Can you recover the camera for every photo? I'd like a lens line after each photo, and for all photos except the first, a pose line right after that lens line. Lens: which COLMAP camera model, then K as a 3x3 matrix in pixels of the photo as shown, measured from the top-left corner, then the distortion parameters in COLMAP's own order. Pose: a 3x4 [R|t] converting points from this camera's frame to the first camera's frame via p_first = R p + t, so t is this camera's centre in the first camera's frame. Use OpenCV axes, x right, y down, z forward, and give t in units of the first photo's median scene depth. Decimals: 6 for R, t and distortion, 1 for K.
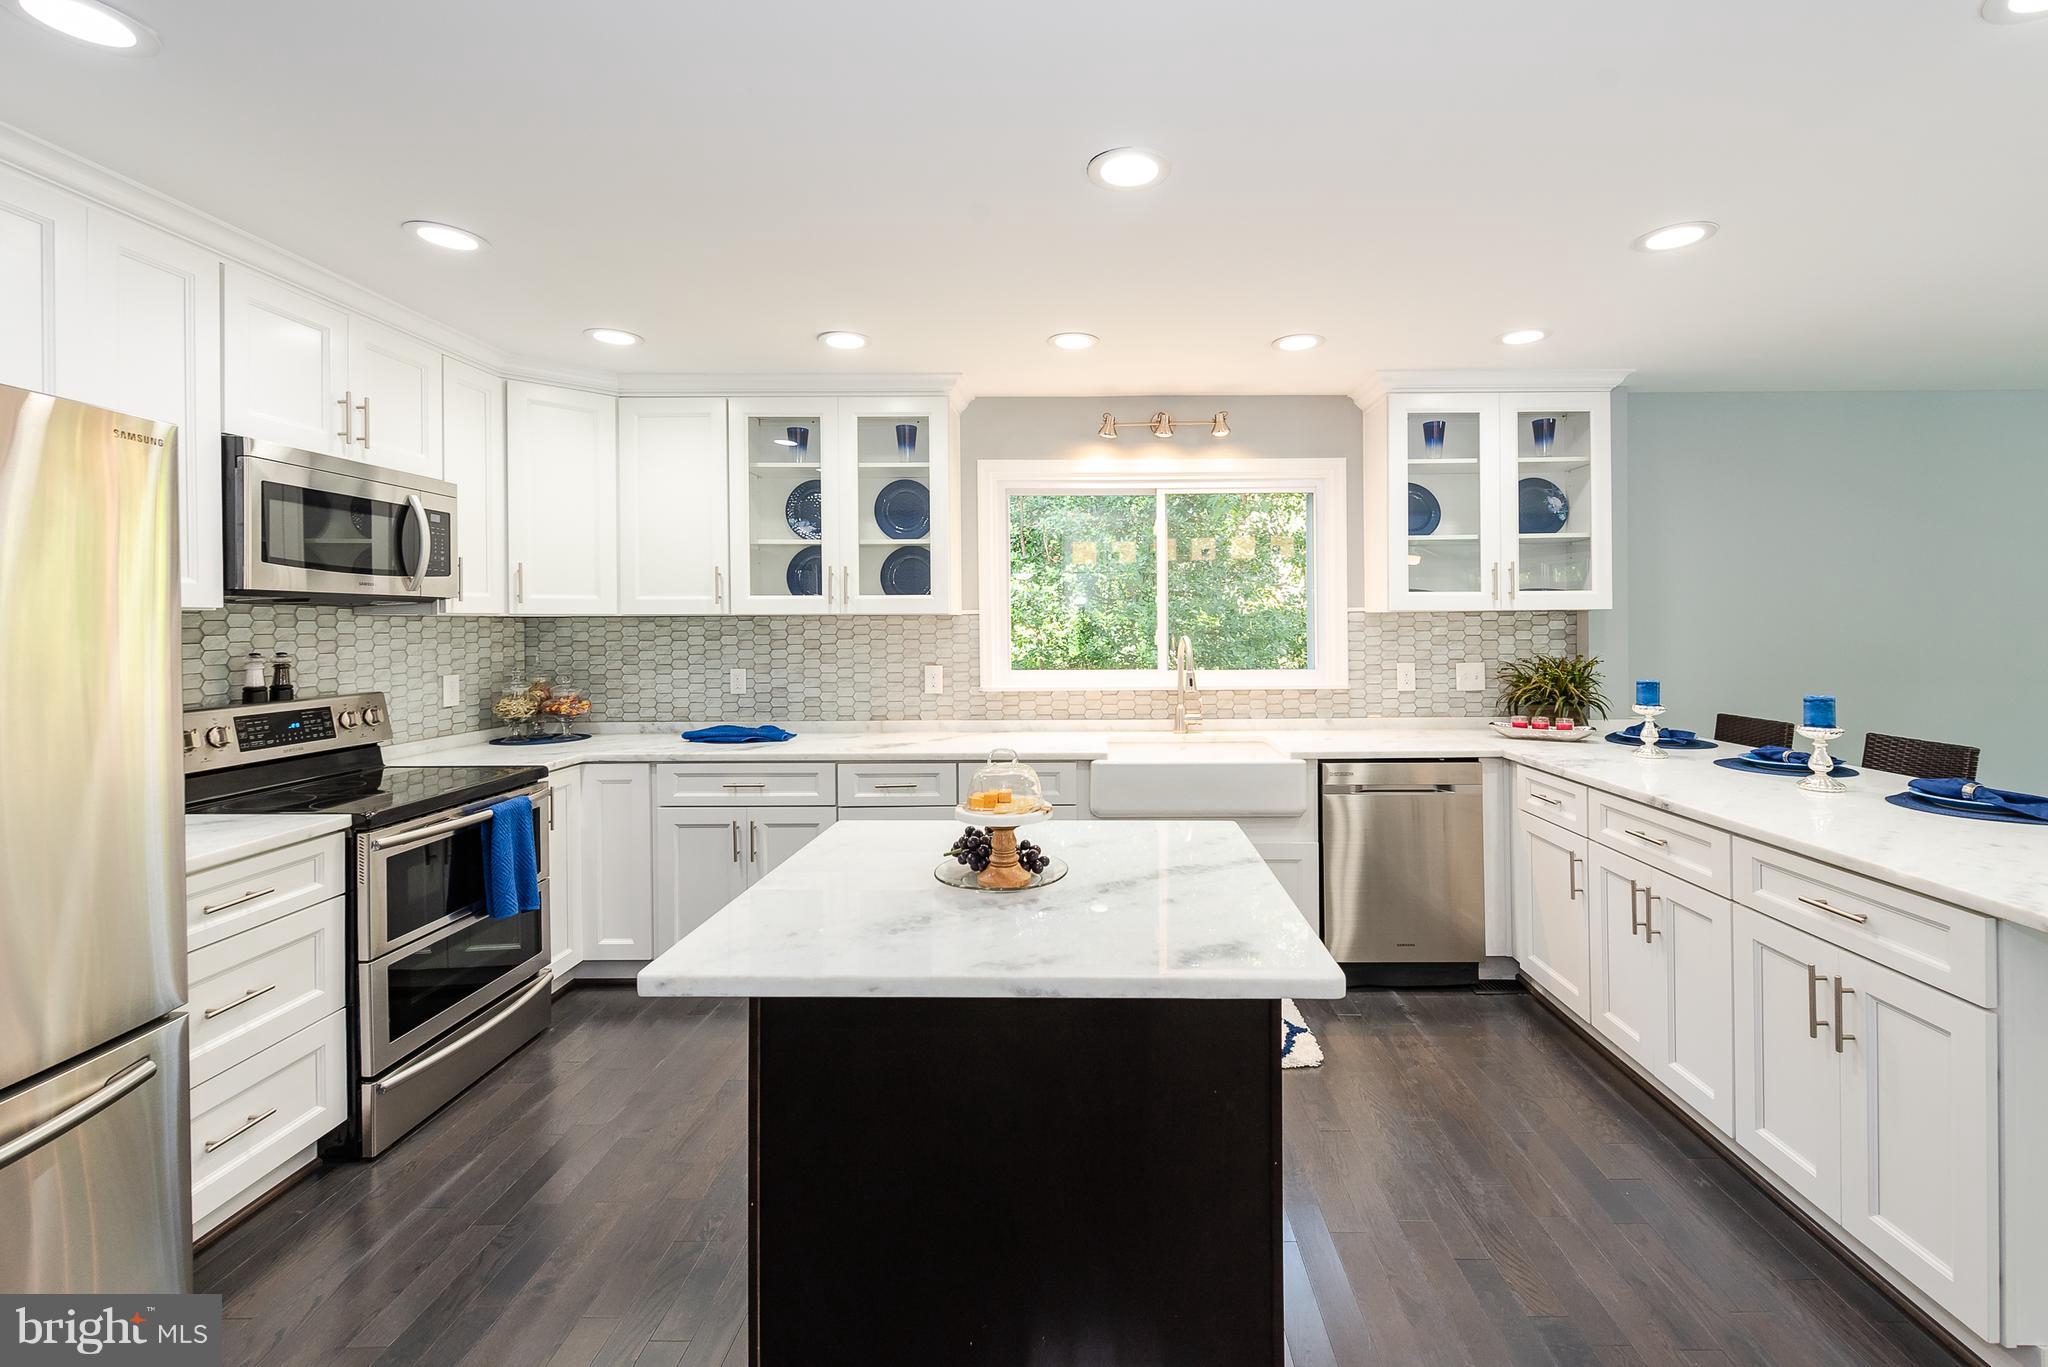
lens RADIAL K [[838.0, 0, 1093.3], [0, 838.0, 621.5], [0, 0, 1]] dist [0.008941, -0.004035]
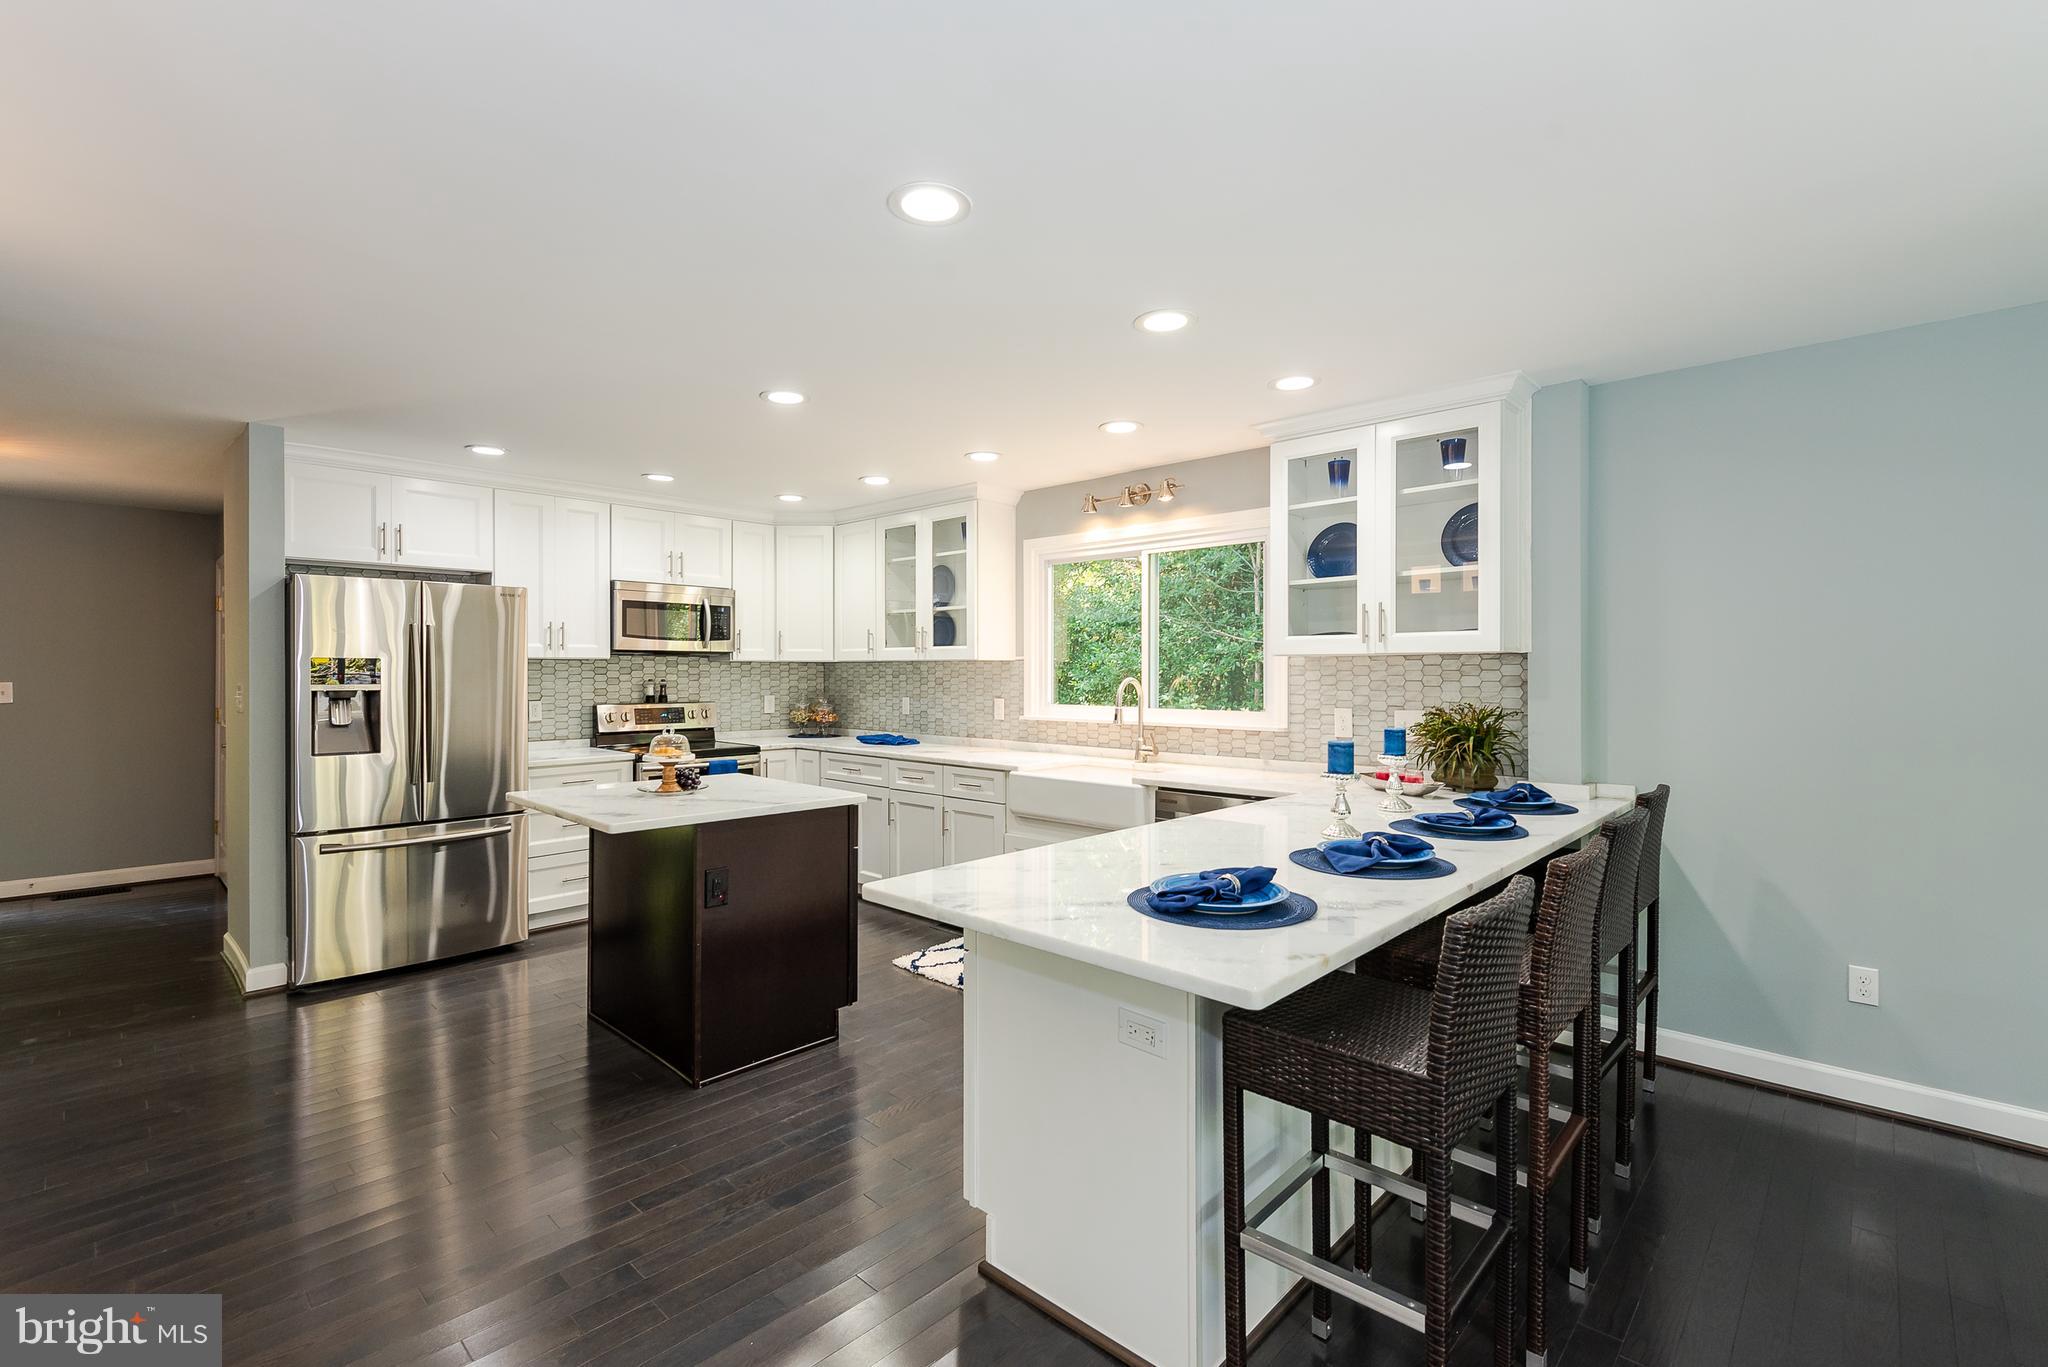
lens RADIAL K [[899.9, 0, 1043.4], [0, 899.9, 673.4], [0, 0, 1]] dist [0.007599, -0.003389]
pose [[0.738690, 0.006583, -0.674013, 0.873804], [-0.002905, 0.999974, 0.006583, 0.003713], [0.674039, -0.002905, 0.738690, -0.000159]]
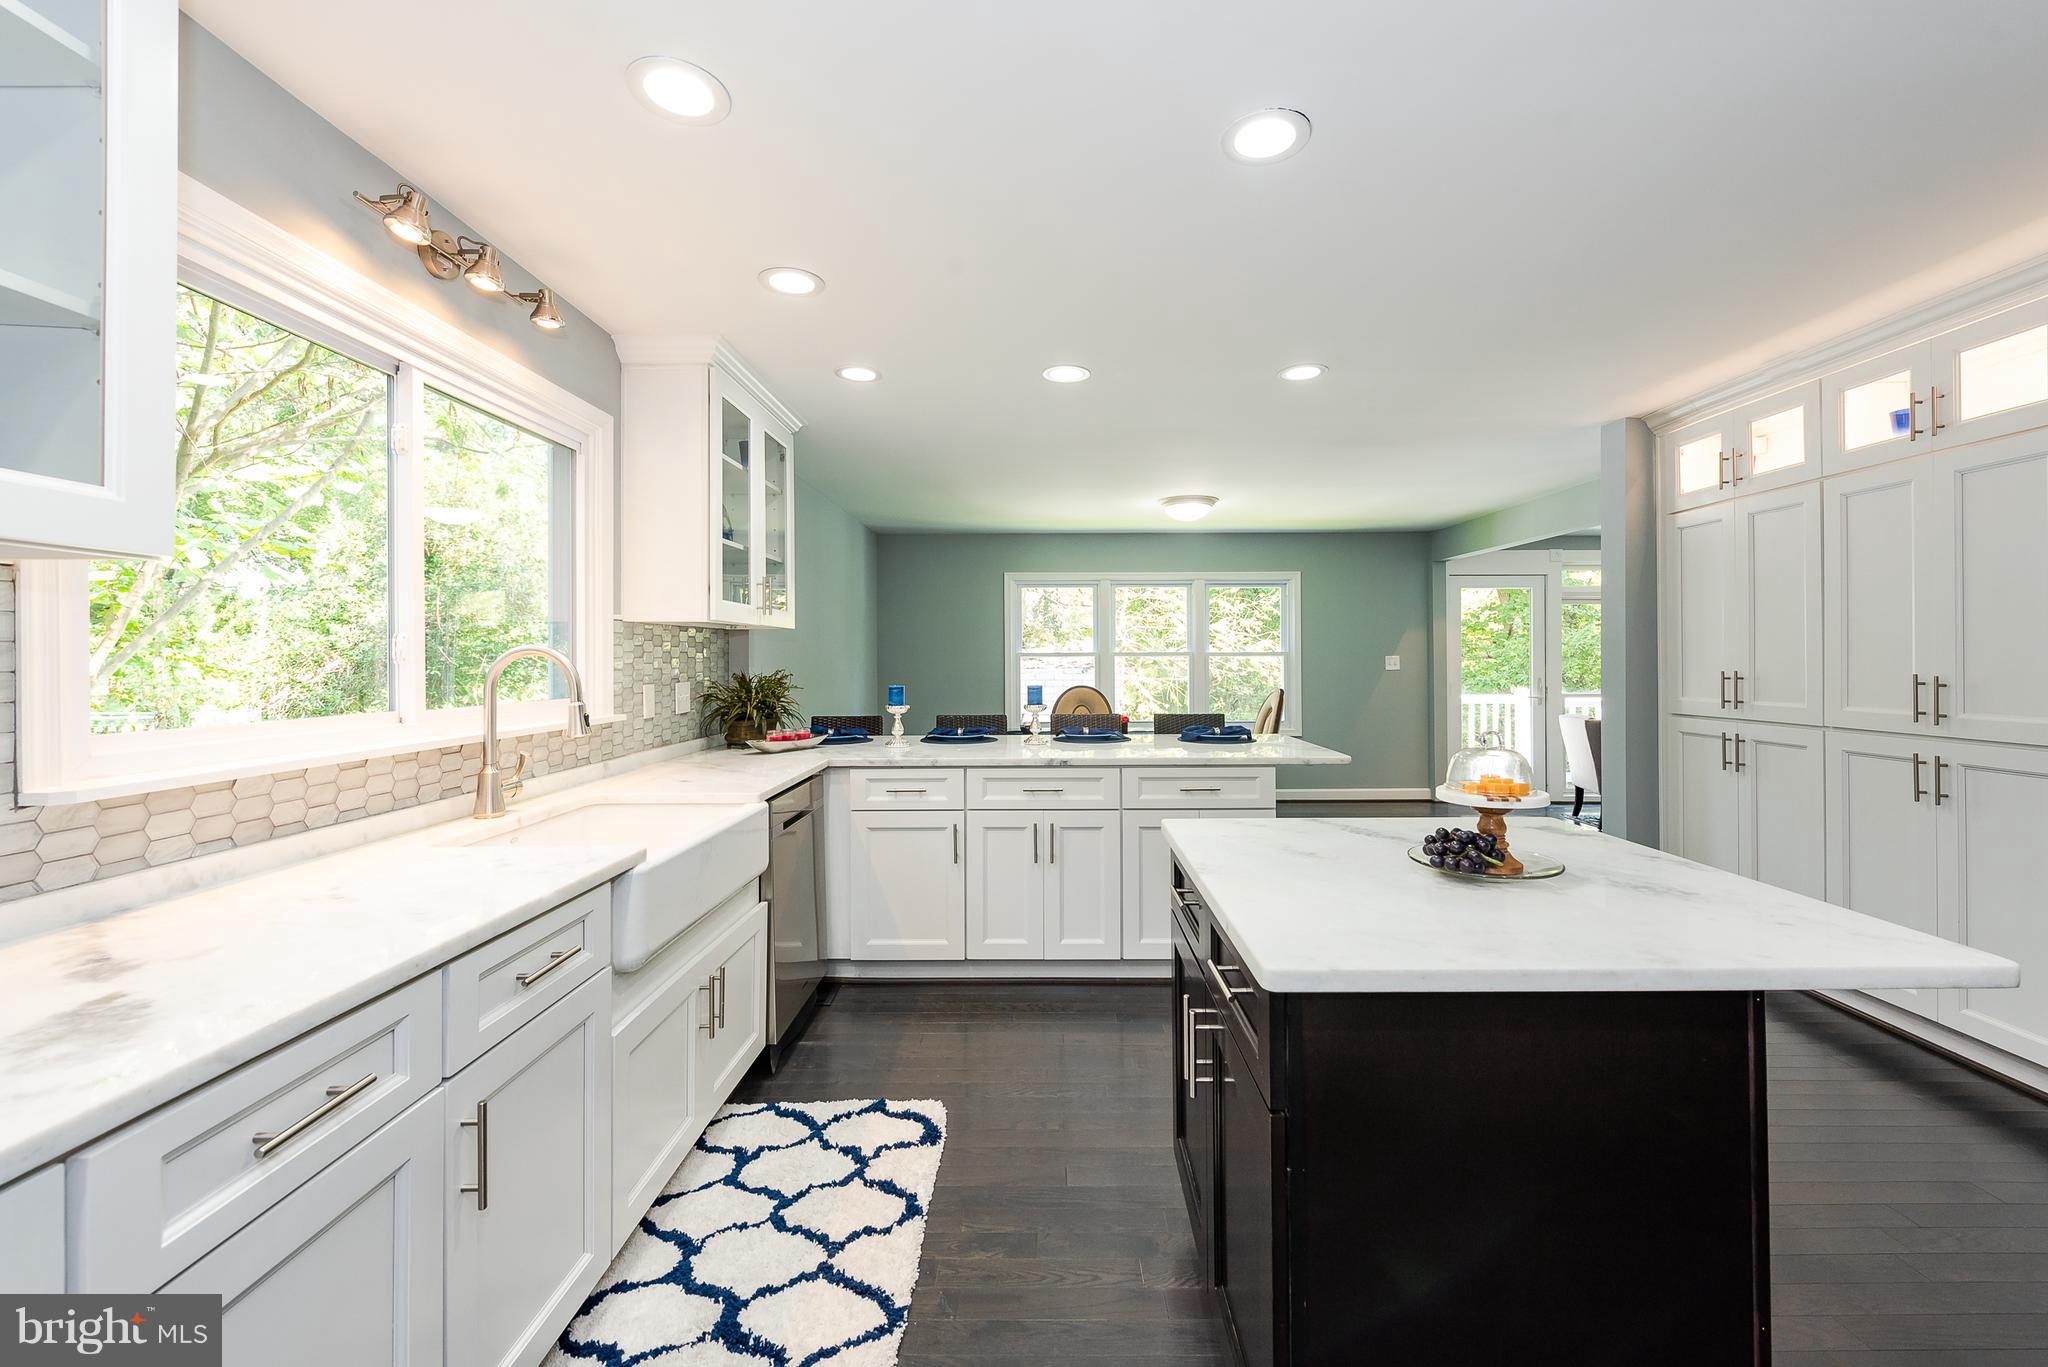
lens RADIAL K [[838.0, 0, 1024.2], [0, 838.0, 657.4], [0, 0, 1]] dist [0.008941, -0.004035]
pose [[0.021583, 0.006255, 0.999747, -0.474886], [0.000915, 0.999980, -0.006276, 0.030662], [-0.999767, 0.001051, 0.021577, 0.656409]]
